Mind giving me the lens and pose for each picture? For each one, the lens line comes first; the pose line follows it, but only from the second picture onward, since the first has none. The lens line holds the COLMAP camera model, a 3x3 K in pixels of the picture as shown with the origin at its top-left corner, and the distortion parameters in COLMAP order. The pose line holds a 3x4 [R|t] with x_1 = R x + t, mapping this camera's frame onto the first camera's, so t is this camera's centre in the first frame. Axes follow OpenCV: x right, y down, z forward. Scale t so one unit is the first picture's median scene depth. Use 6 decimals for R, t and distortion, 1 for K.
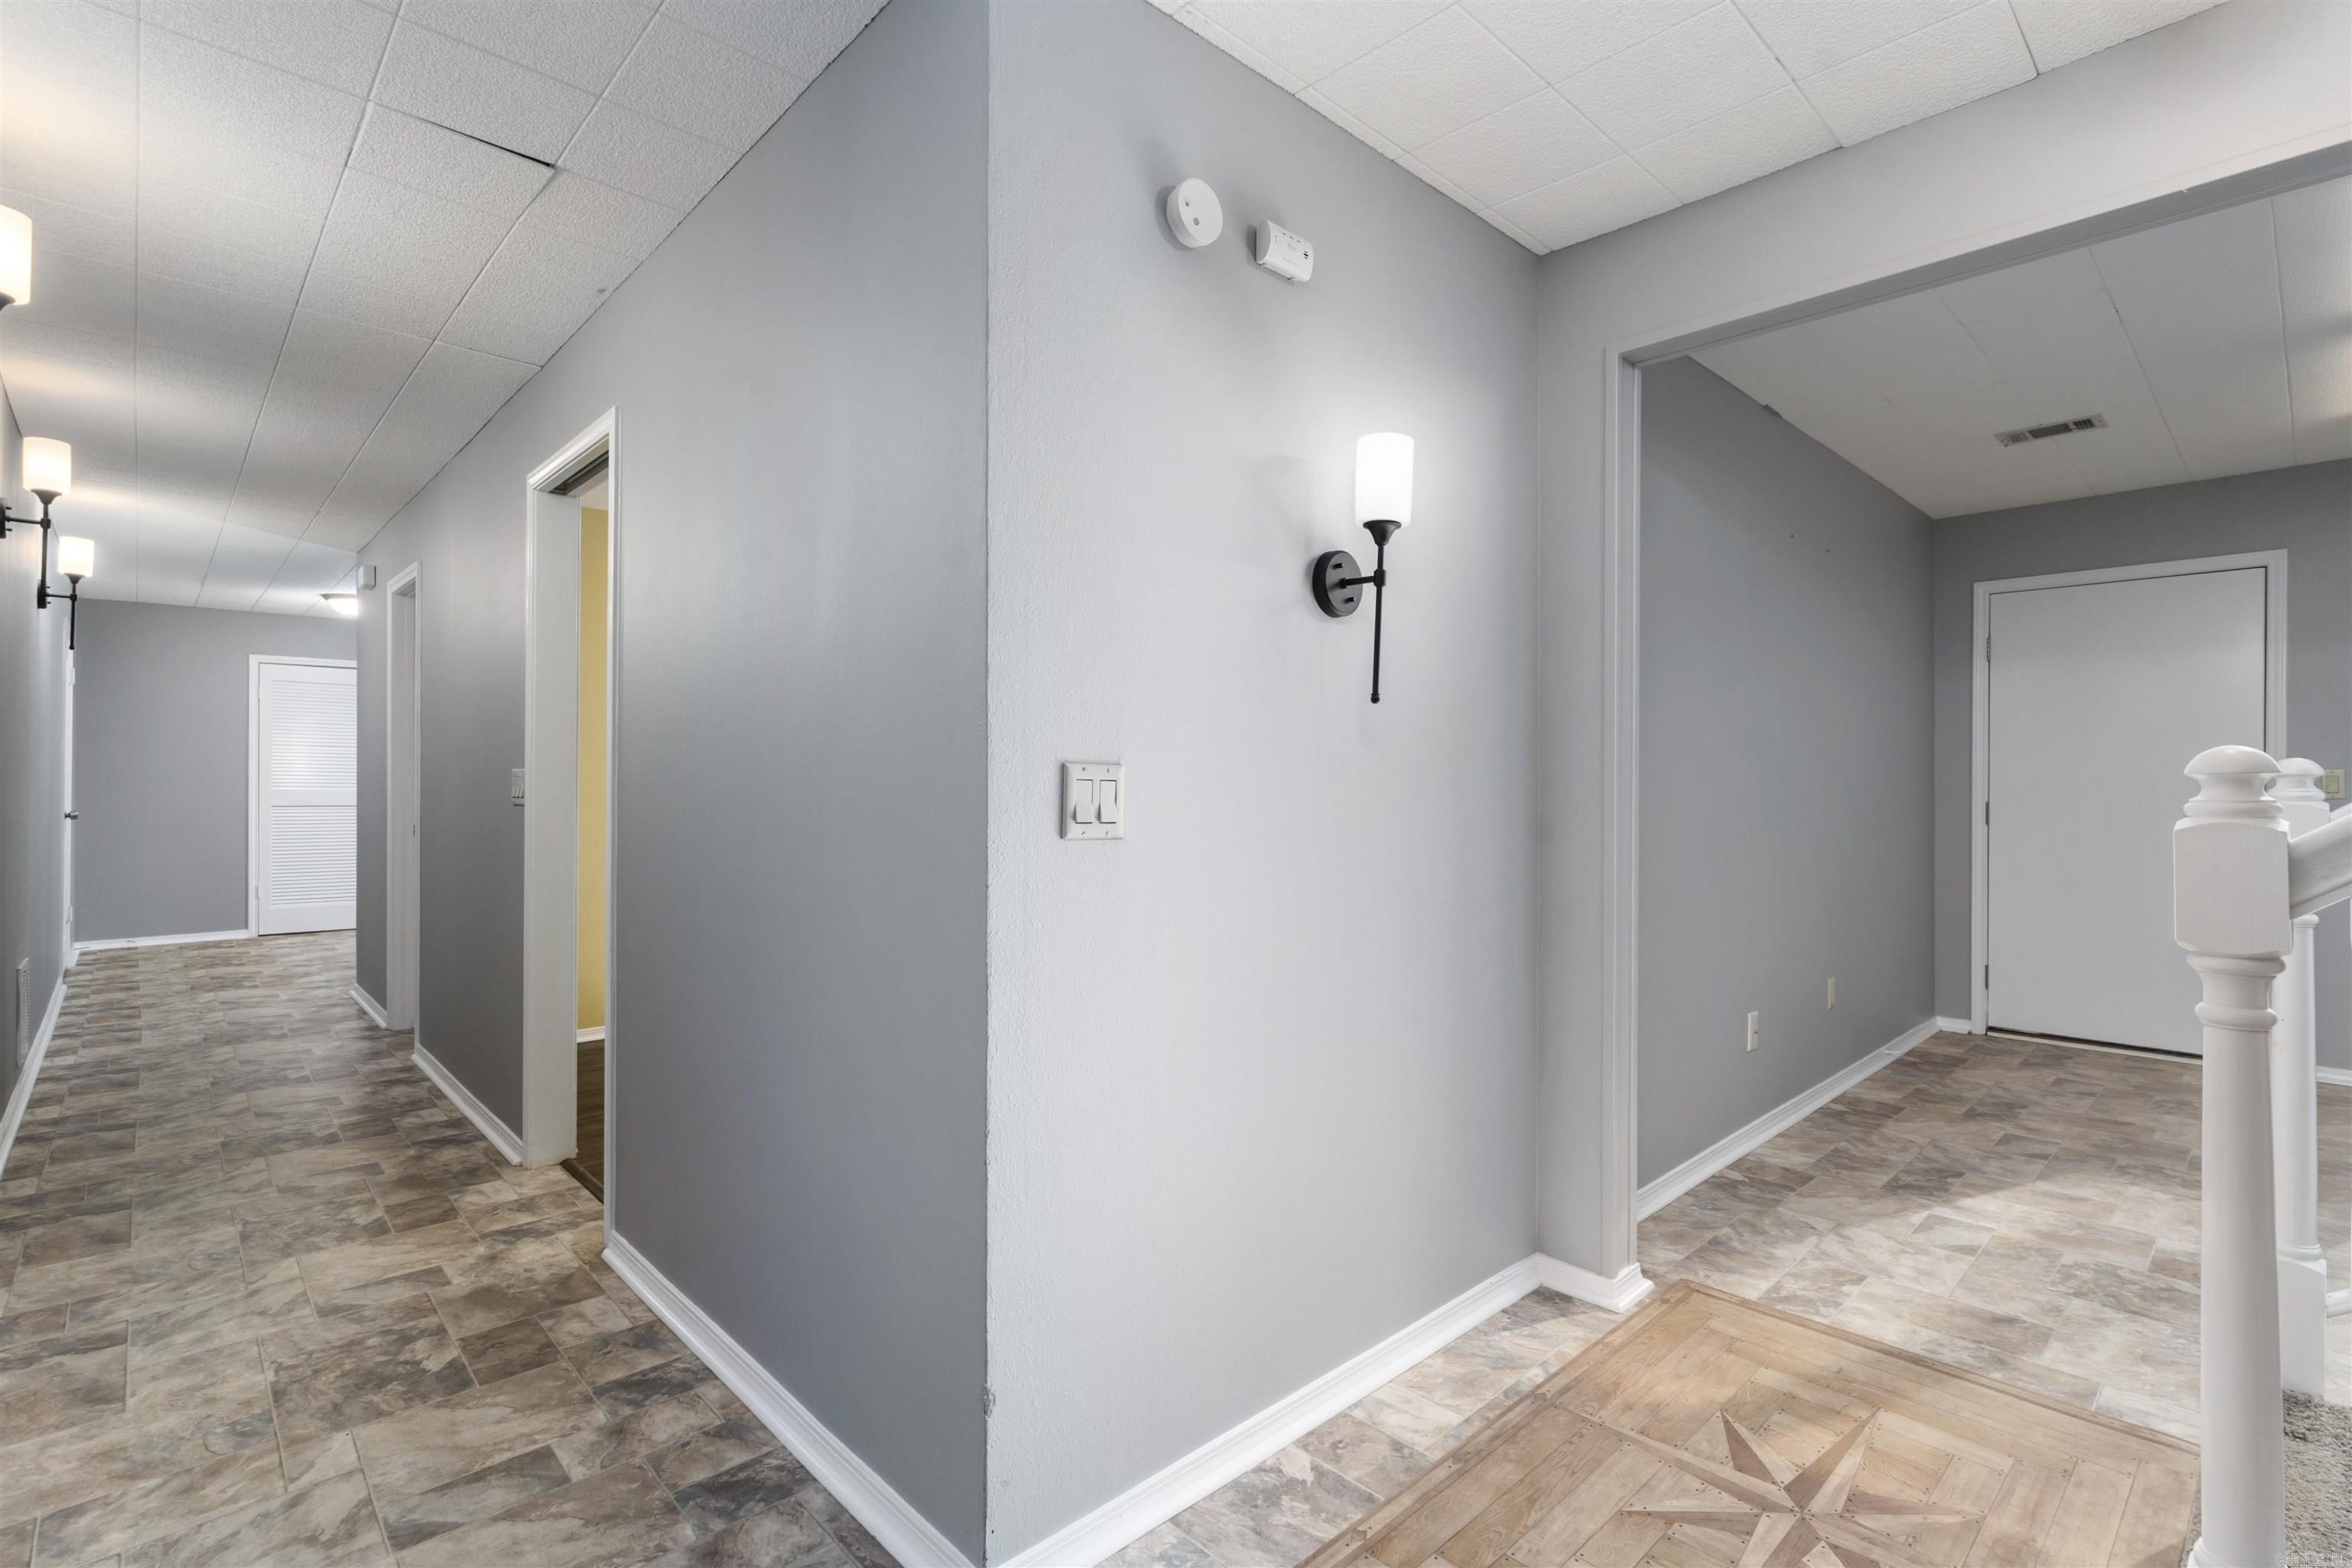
lens RADIAL K [[1095.5, 0, 1177.9], [0, 1095.5, 779.2], [0, 0, 1]] dist [-0.001006, -0.000367]
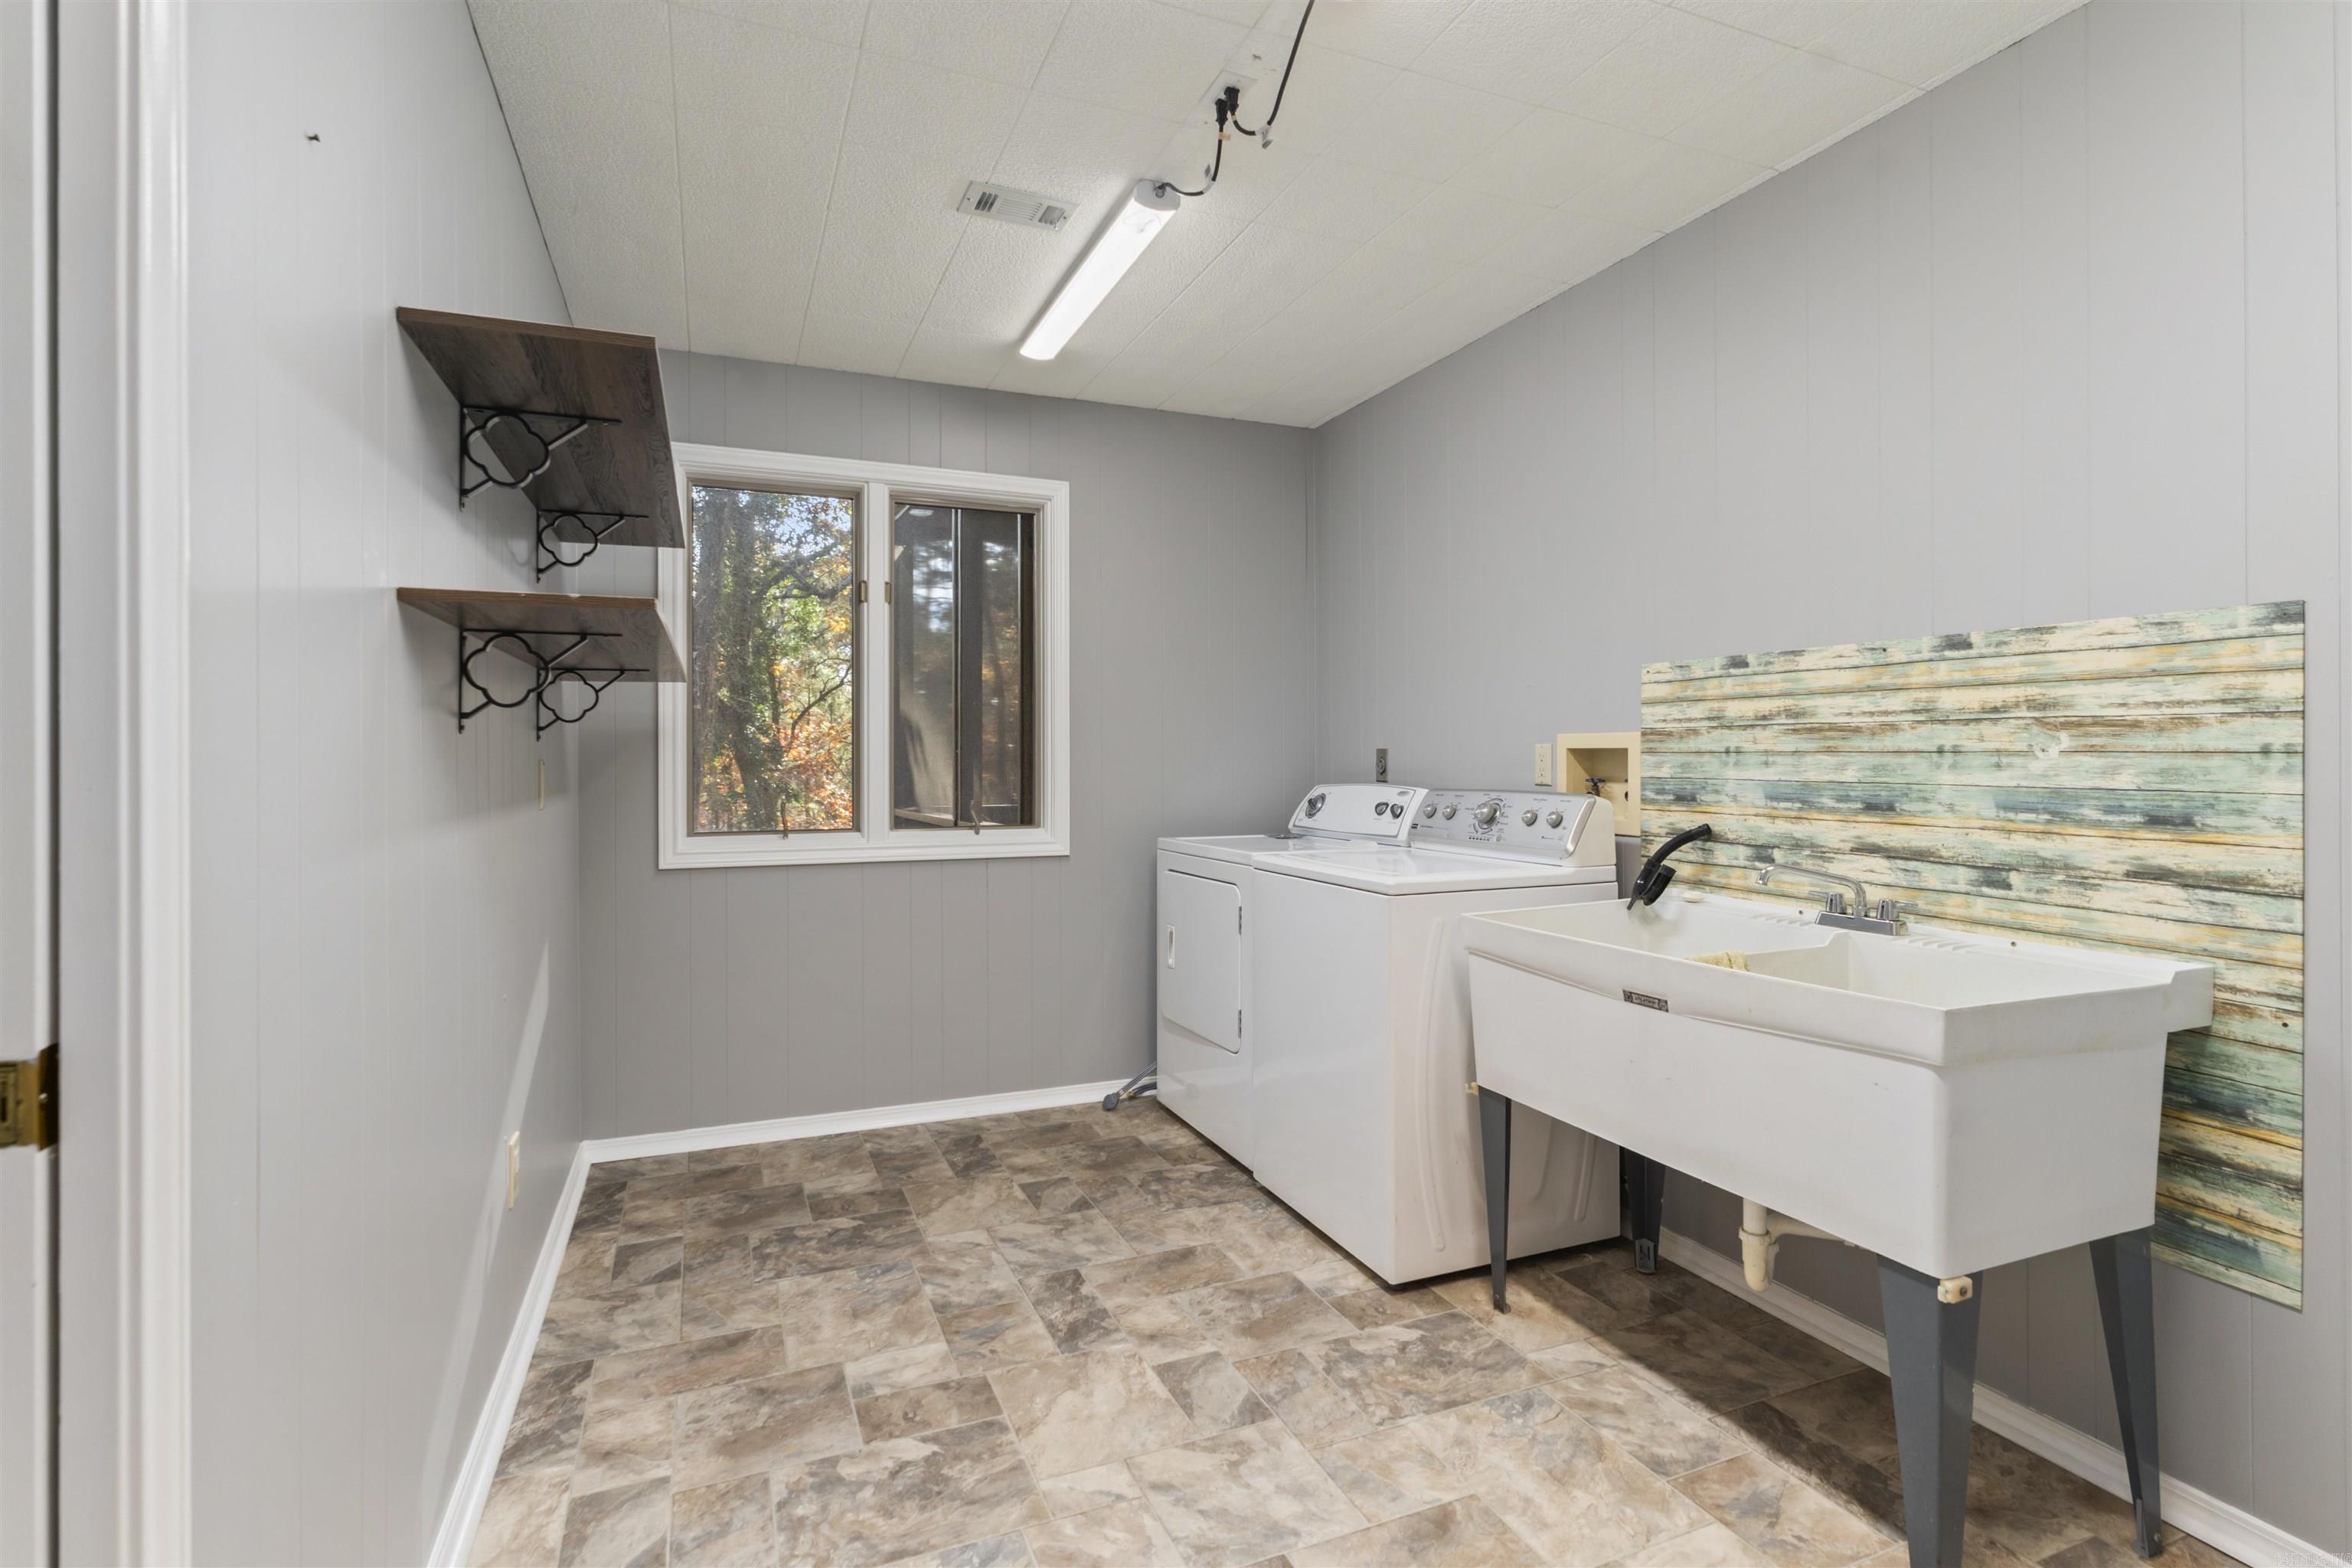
lens RADIAL K [[1095.5, 0, 1174.0], [0, 1095.5, 774.8], [0, 0, 1]] dist [-0.001006, -0.000367]
pose [[0.350667, -0.009946, 0.936447, 0.012142], [0.001396, 0.999948, 0.010098, 0.002283], [-0.936499, -0.002233, 0.350663, 0.317451]]
